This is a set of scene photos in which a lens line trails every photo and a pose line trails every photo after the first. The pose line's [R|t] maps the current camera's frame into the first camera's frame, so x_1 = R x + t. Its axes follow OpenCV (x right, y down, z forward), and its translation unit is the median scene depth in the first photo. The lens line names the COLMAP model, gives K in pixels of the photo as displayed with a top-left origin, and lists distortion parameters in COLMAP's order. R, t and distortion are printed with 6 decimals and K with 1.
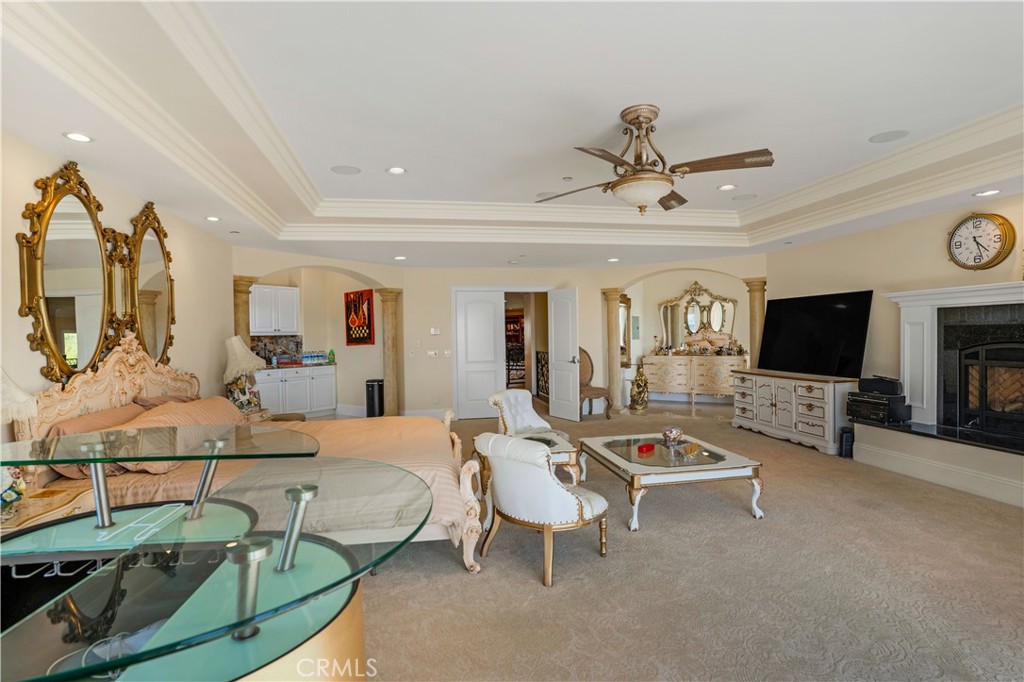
lens RADIAL K [[567.7, 0, 537.9], [0, 567.7, 344.5], [0, 0, 1]] dist [-0.003457, 0.023299]
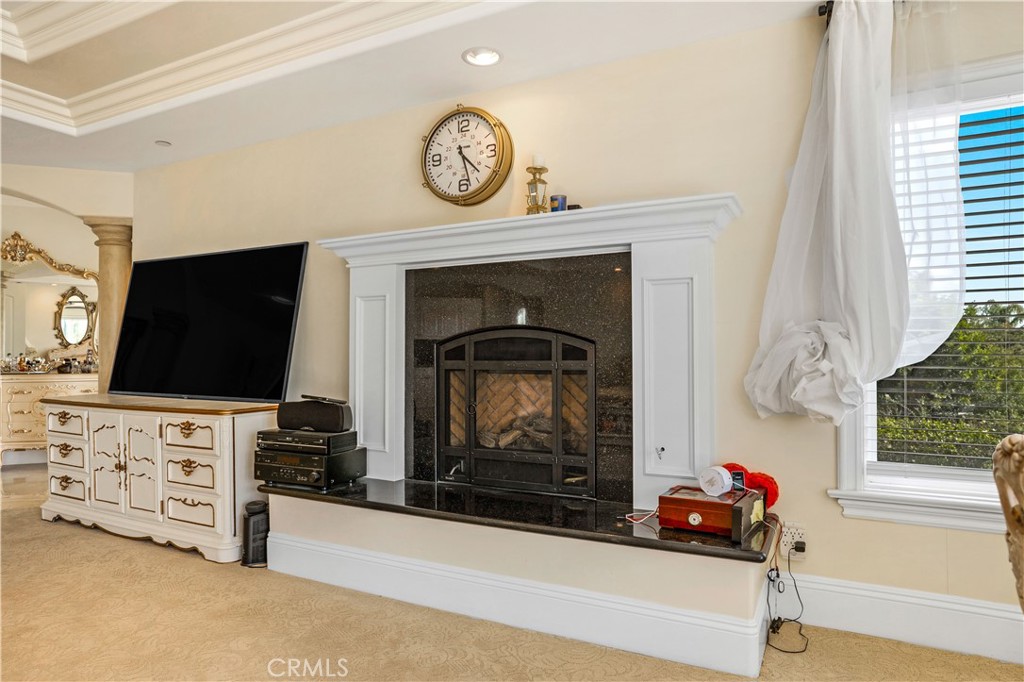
lens RADIAL K [[566.8, 0, 512.0], [0, 566.8, 341.0], [0, 0, 1]] dist [-0.081547, 0.062633]
pose [[0.673912, 0.035518, 0.737958, 0.314703], [0.011021, 0.998249, -0.058110, 0.033833], [-0.738730, 0.047294, 0.672340, 0.477993]]
